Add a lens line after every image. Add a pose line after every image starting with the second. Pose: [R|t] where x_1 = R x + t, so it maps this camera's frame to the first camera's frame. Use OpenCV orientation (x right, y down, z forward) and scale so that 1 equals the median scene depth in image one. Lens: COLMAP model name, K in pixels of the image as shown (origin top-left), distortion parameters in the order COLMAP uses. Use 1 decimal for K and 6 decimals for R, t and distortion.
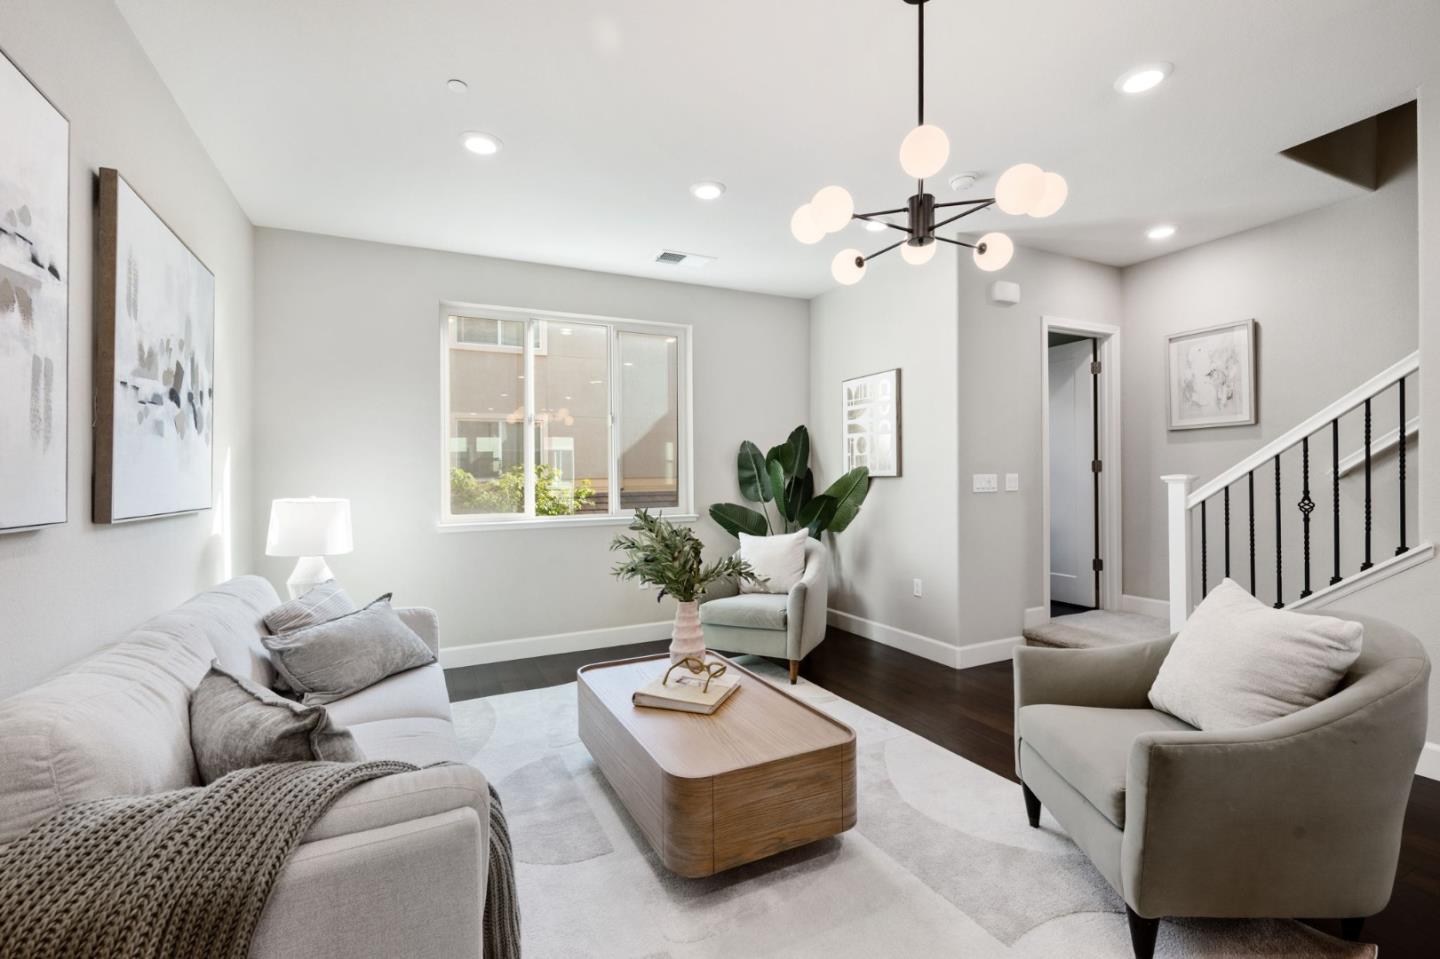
lens RADIAL K [[625.8, 0, 718.6], [0, 625.8, 477.2], [0, 0, 1]] dist [0.001032, 0.000325]
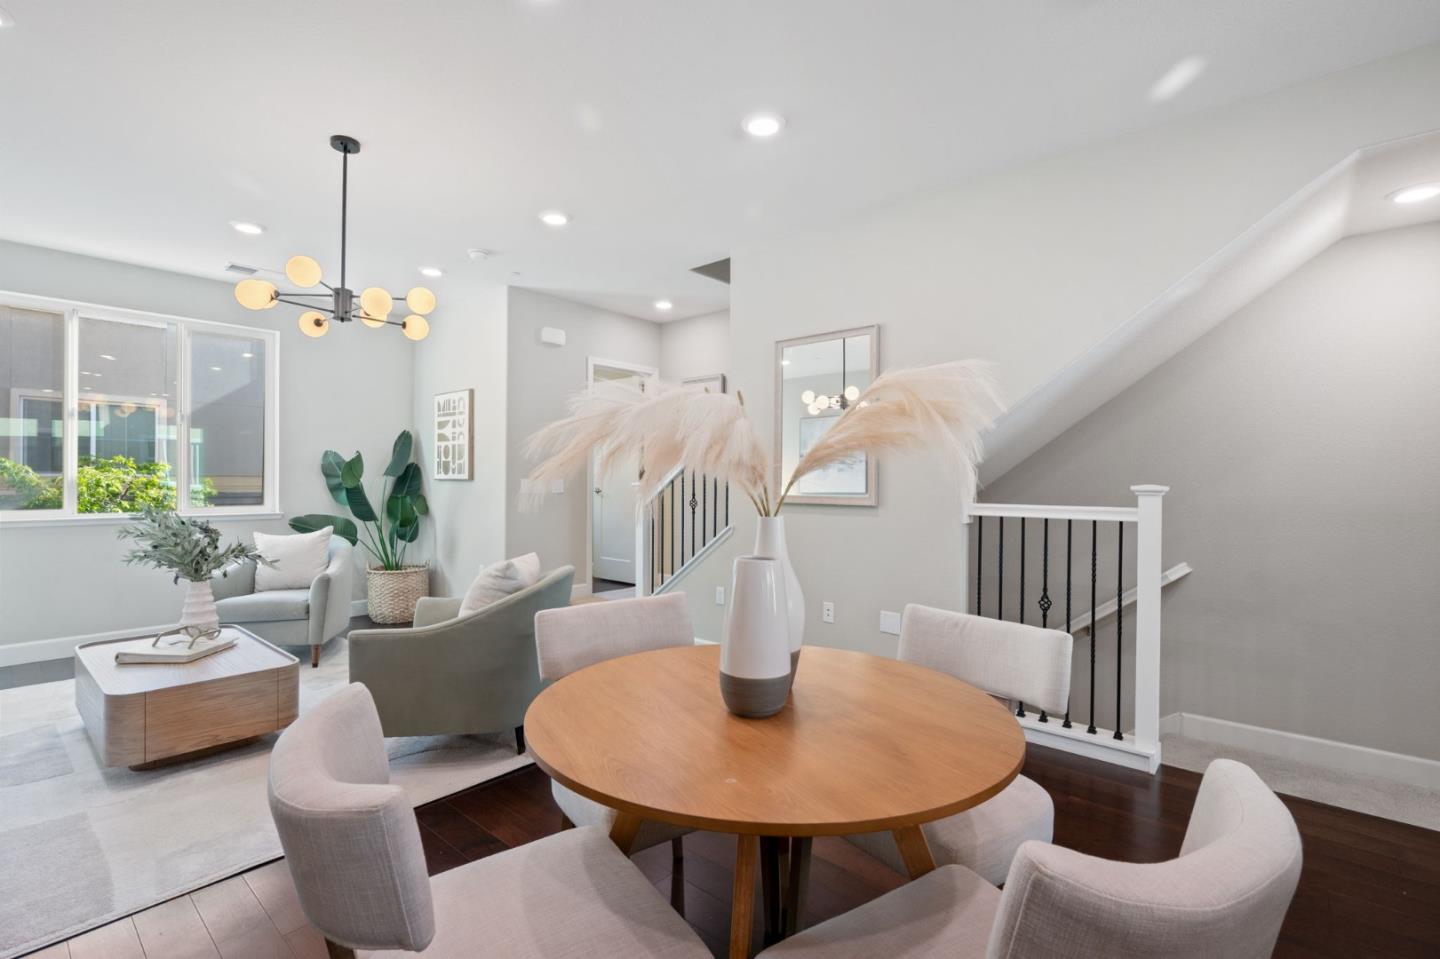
lens RADIAL K [[660.5, 0, 720.0], [0, 660.5, 479.5], [0, 0, 1]] dist [-0.003078, -0.000140]
pose [[0.922674, 0.019135, 0.385106, 0.405270], [-0.018344, 0.999815, -0.005729, -0.005272], [-0.385144, -0.001779, 0.922855, -0.570498]]
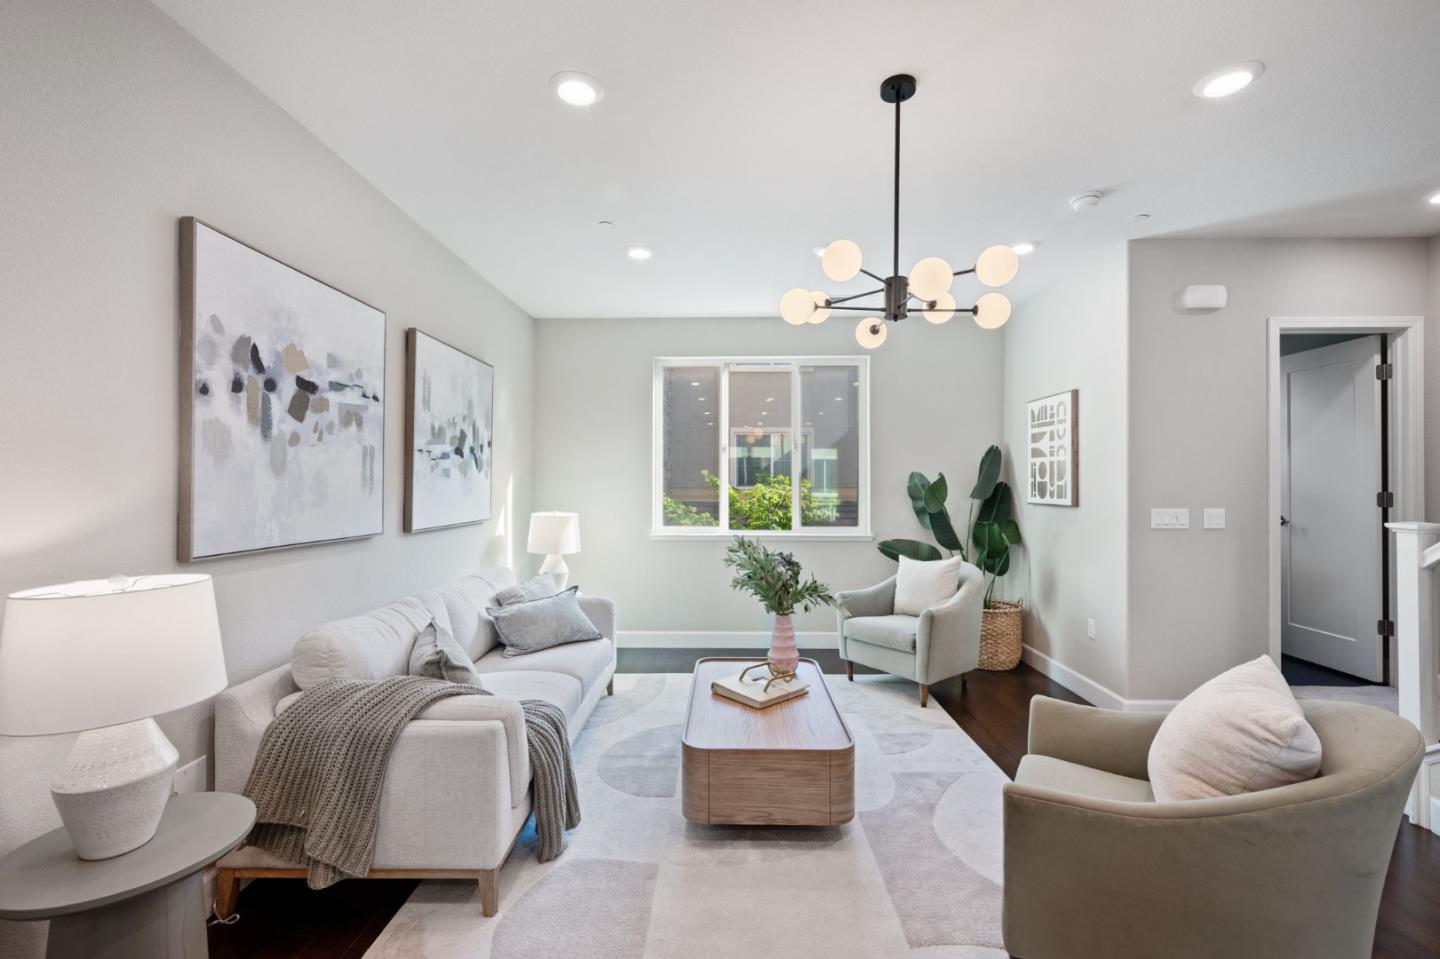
lens RADIAL K [[626.6, 0, 721.2], [0, 626.6, 480.6], [0, 0, 1]] dist [-0.000316, 0.000095]
pose [[0.888829, 0.012266, -0.458075, 0.413975], [-0.011684, 0.999923, 0.004104, -0.061771], [0.458090, 0.001704, 0.888904, -0.105410]]
